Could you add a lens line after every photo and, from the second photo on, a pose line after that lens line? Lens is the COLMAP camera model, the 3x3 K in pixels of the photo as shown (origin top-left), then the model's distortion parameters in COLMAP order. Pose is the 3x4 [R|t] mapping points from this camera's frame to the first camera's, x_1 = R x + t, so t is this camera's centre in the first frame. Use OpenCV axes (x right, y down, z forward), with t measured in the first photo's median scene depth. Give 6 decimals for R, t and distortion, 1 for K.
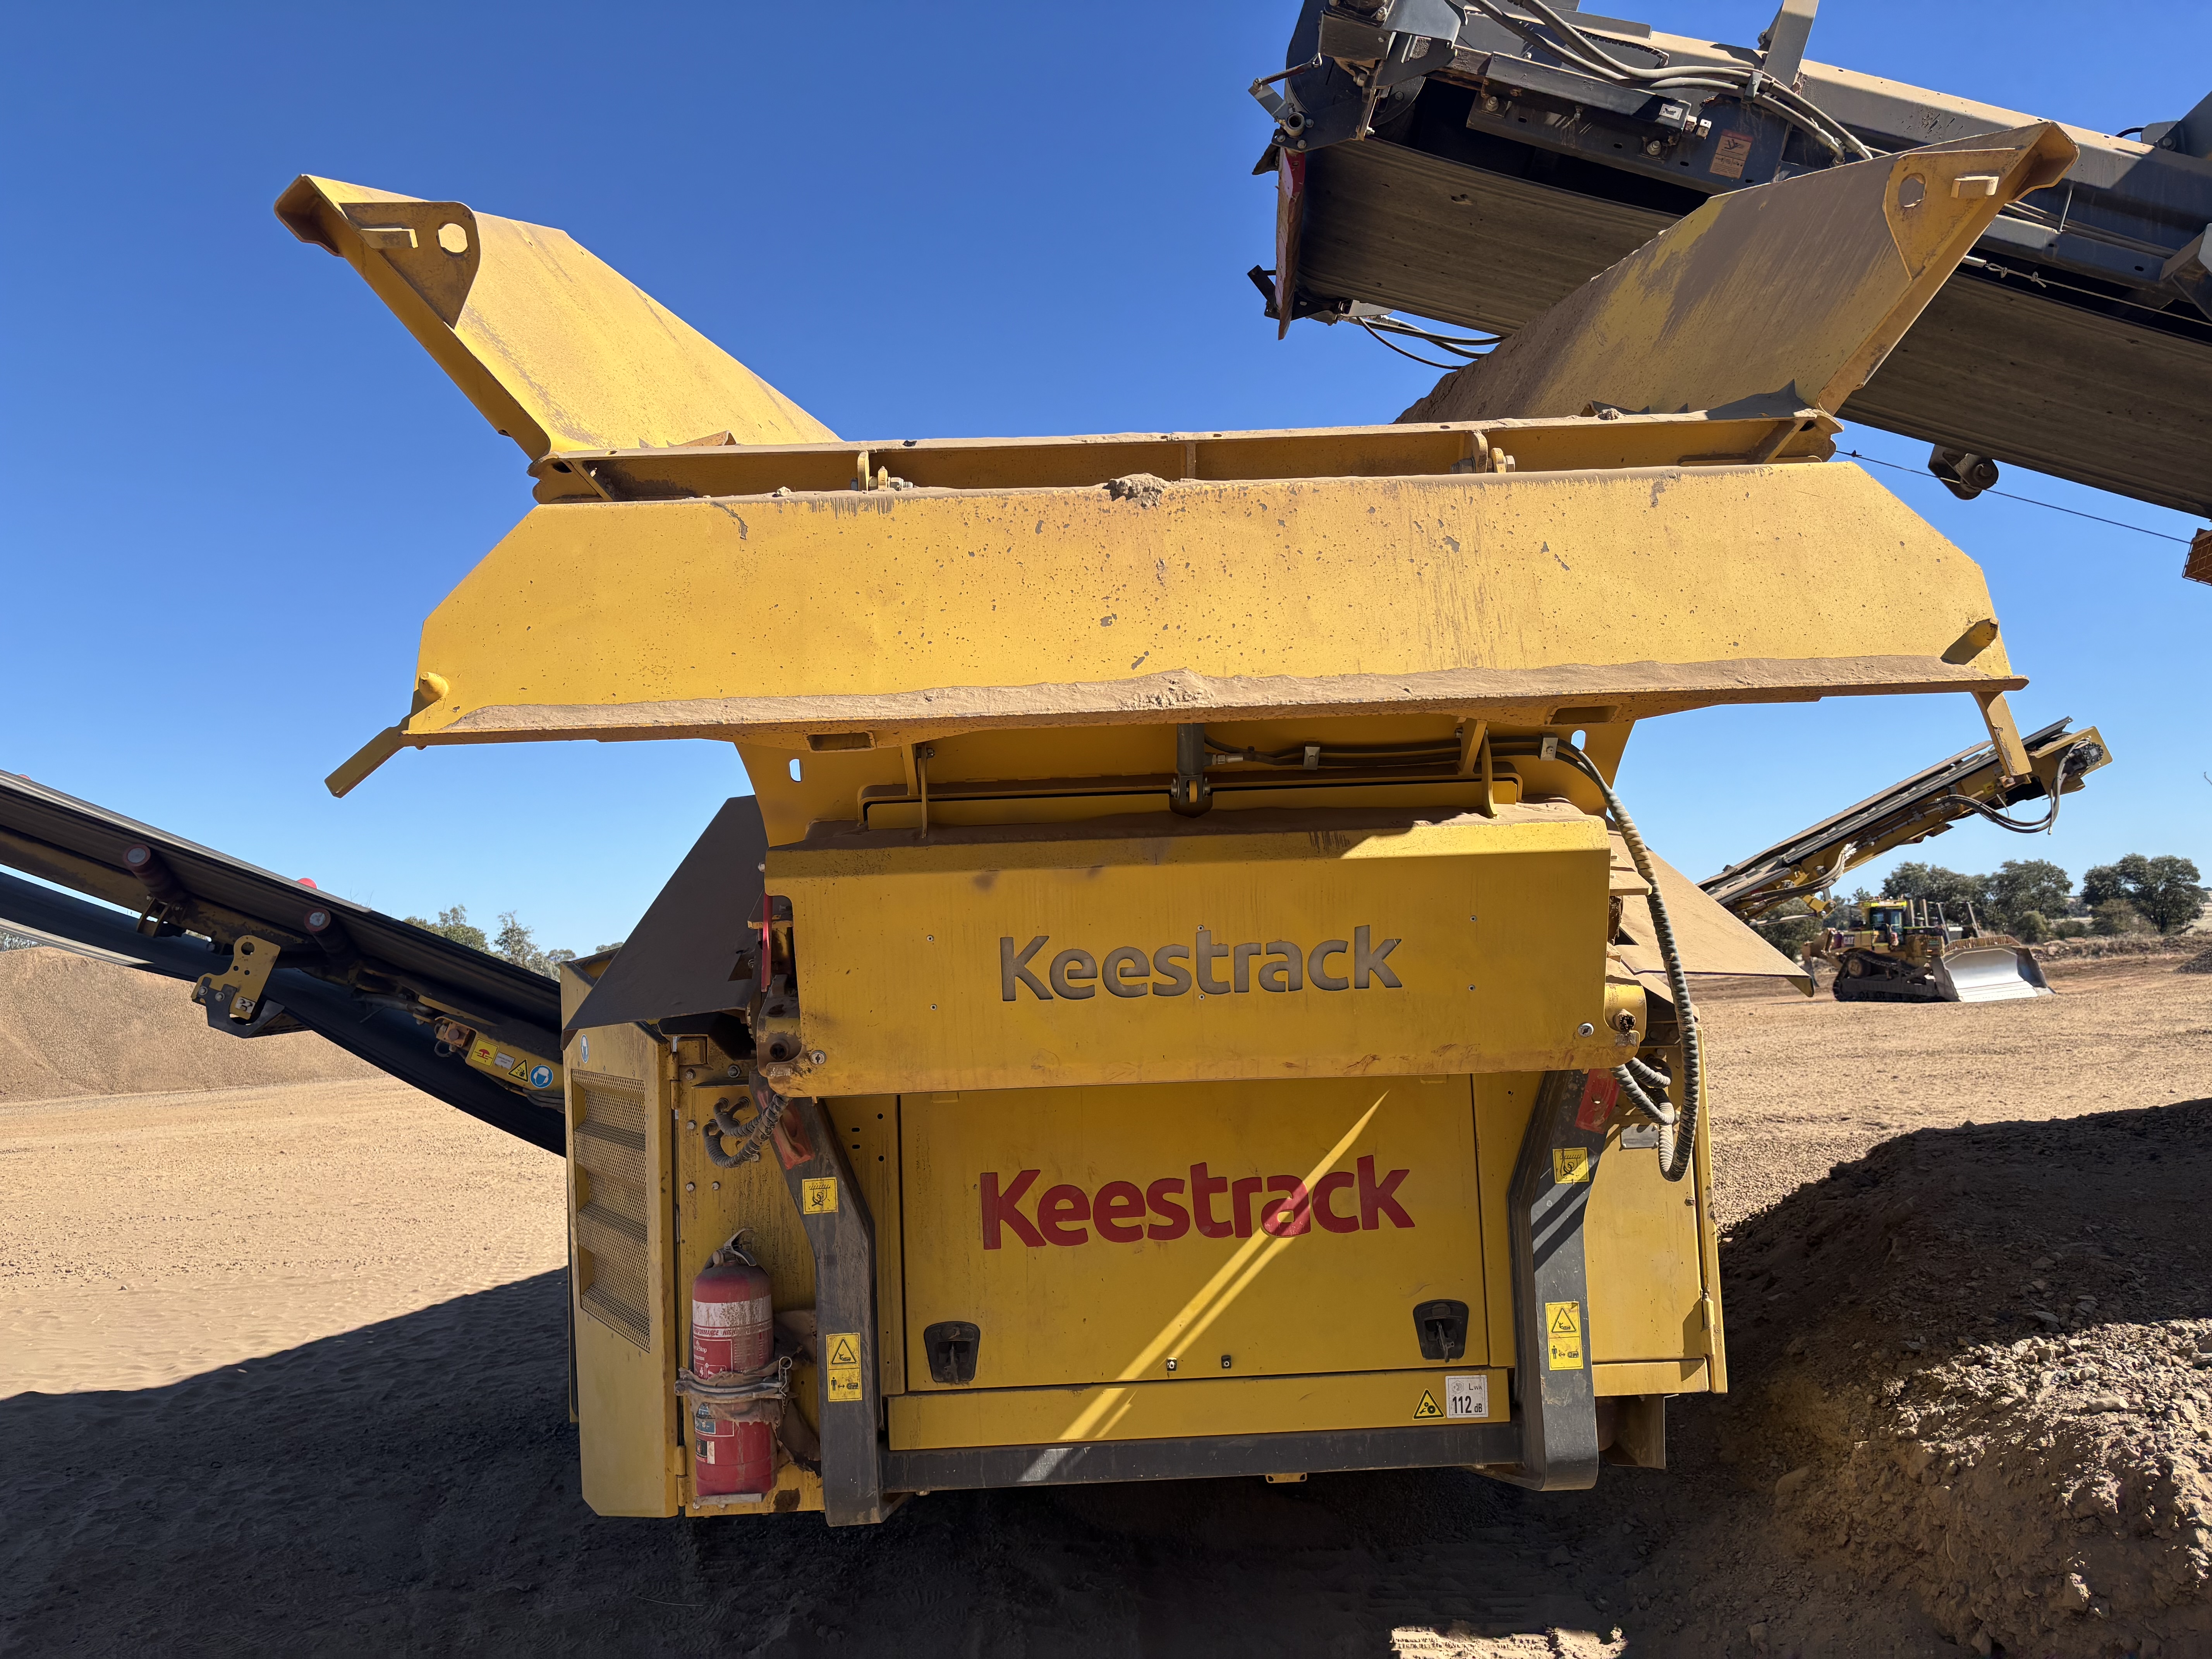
lens RADIAL K [[1664.3, 0, 1110.7], [0, 1664.3, 822.2], [0, 0, 1]] dist [0.052650, -0.056281]
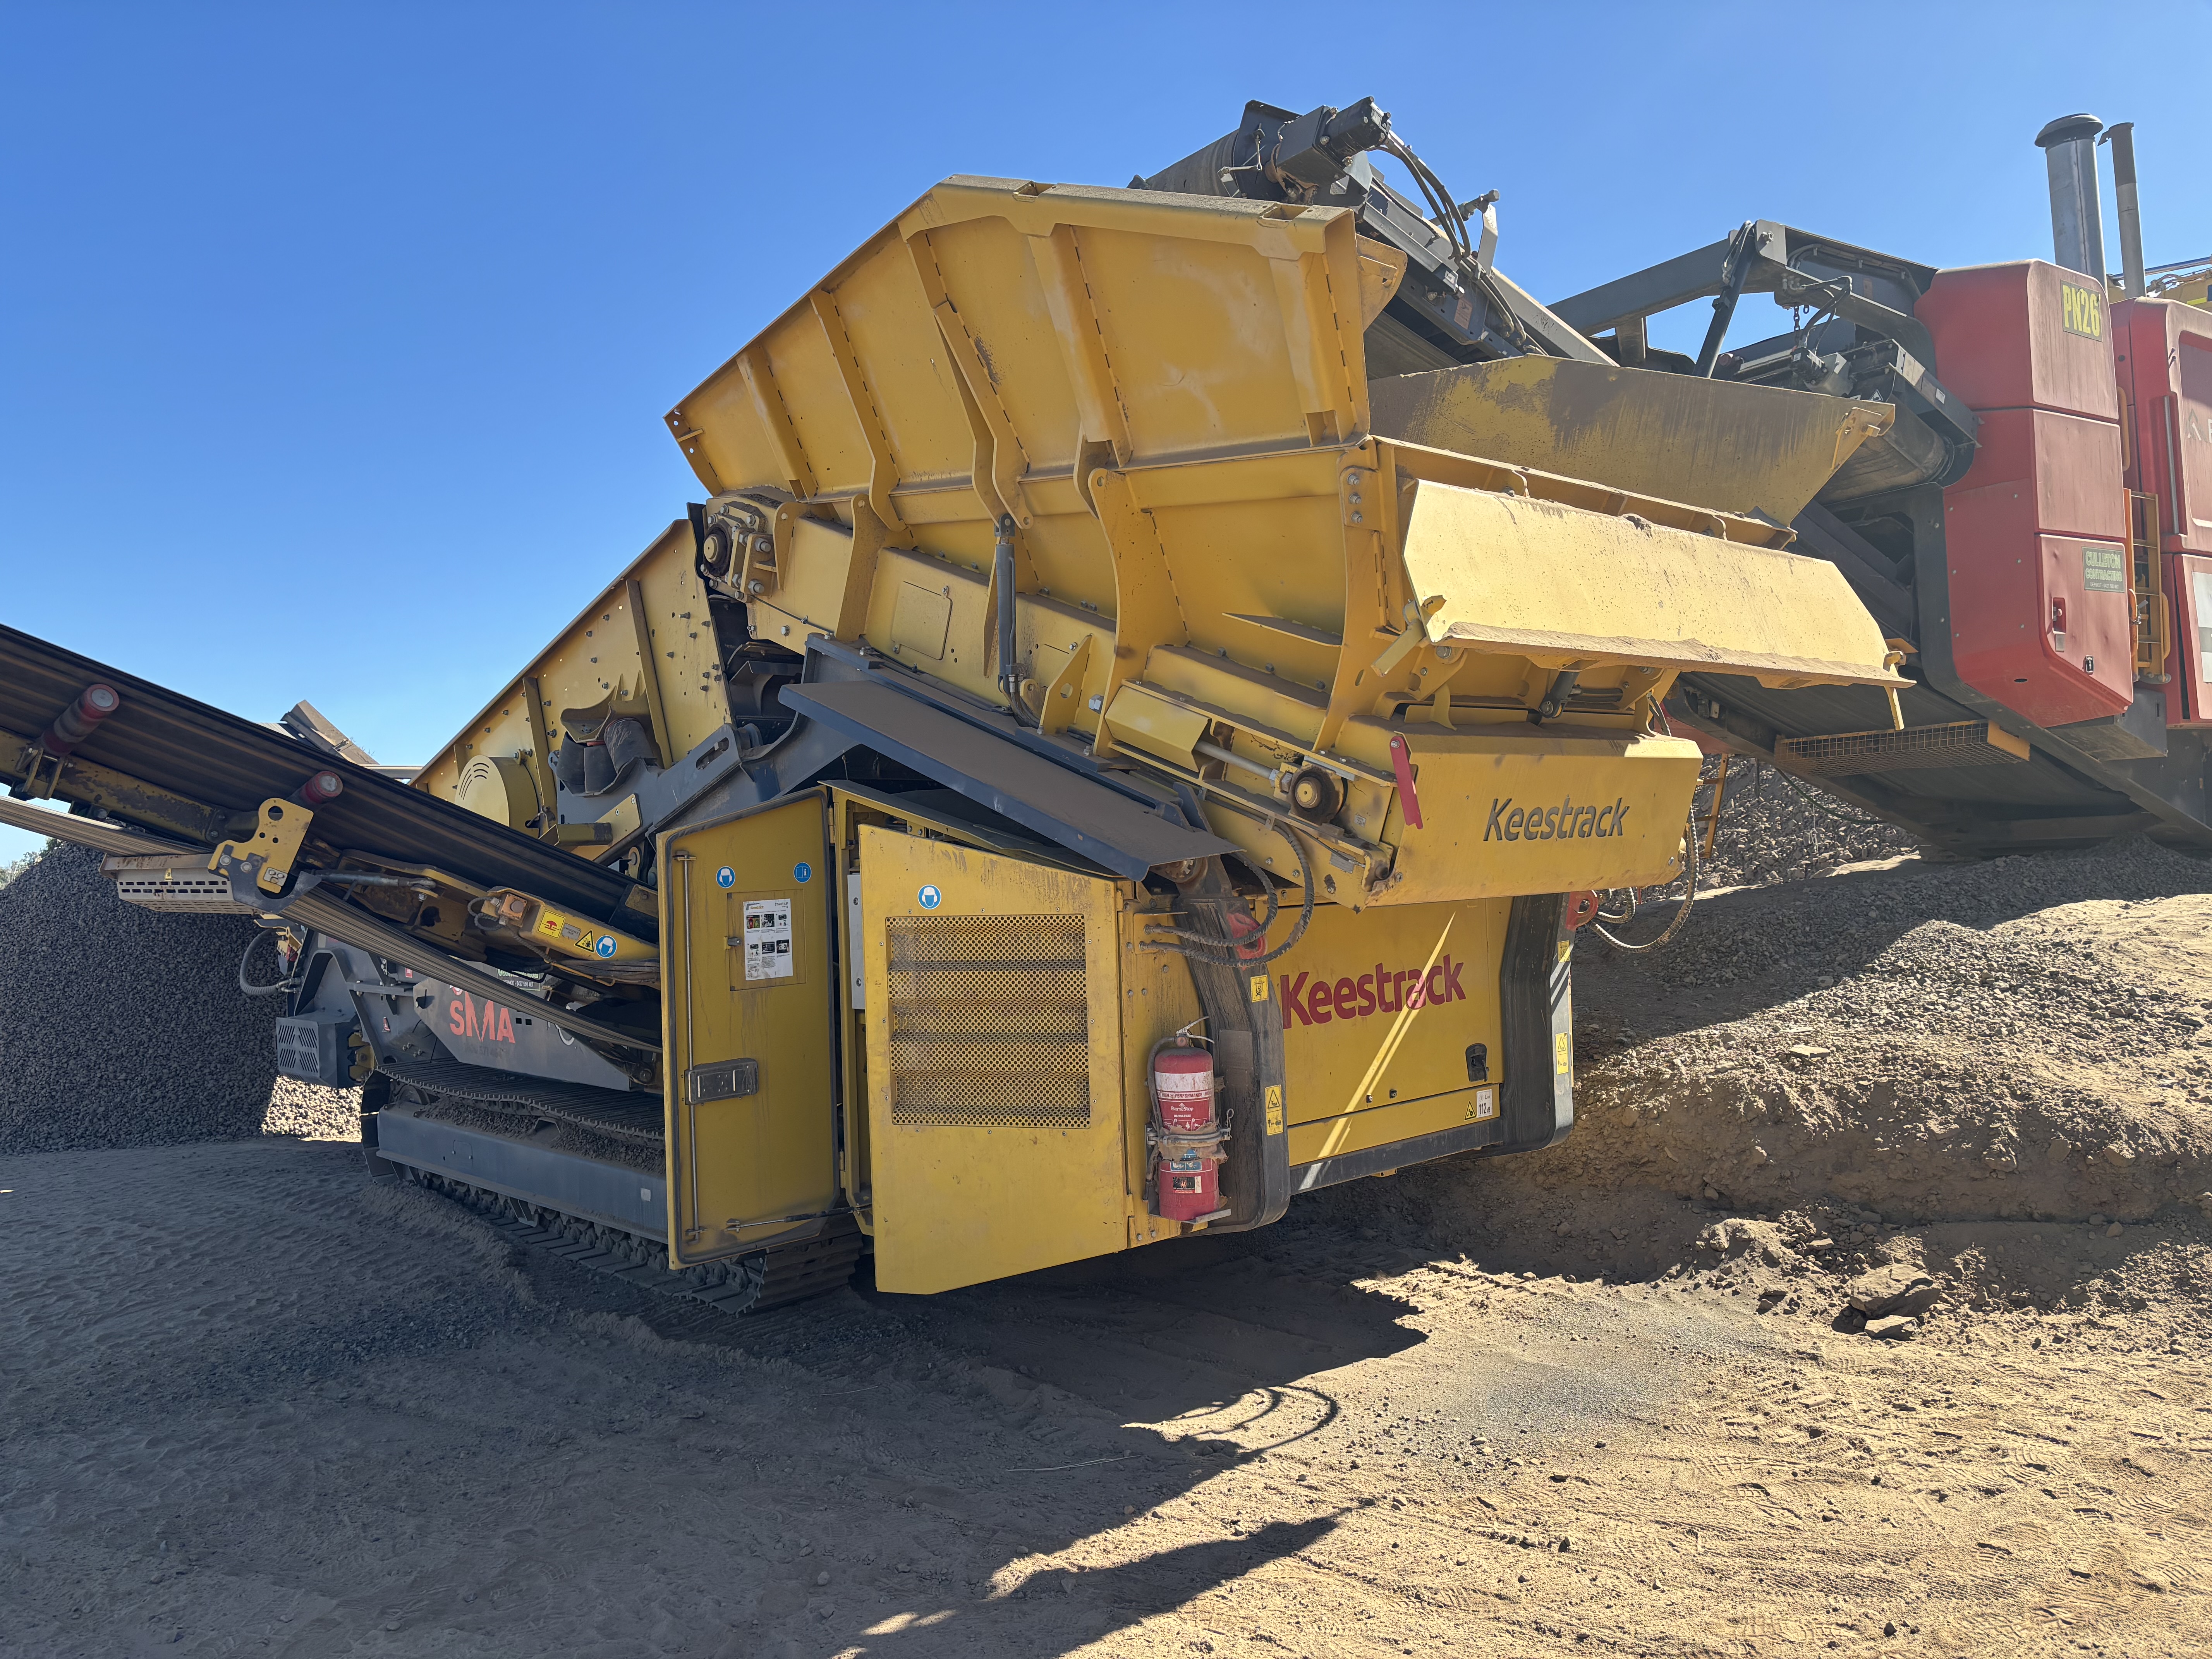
lens RADIAL K [[1664.3, 0, 1103.7], [0, 1664.3, 837.4], [0, 0, 1]] dist [0.052650, -0.056281]
pose [[0.748629, 0.013557, 0.662851, -1.105052], [-0.042879, 0.998688, 0.028002, 0.063493], [-0.661601, -0.049386, 0.748228, 0.069105]]
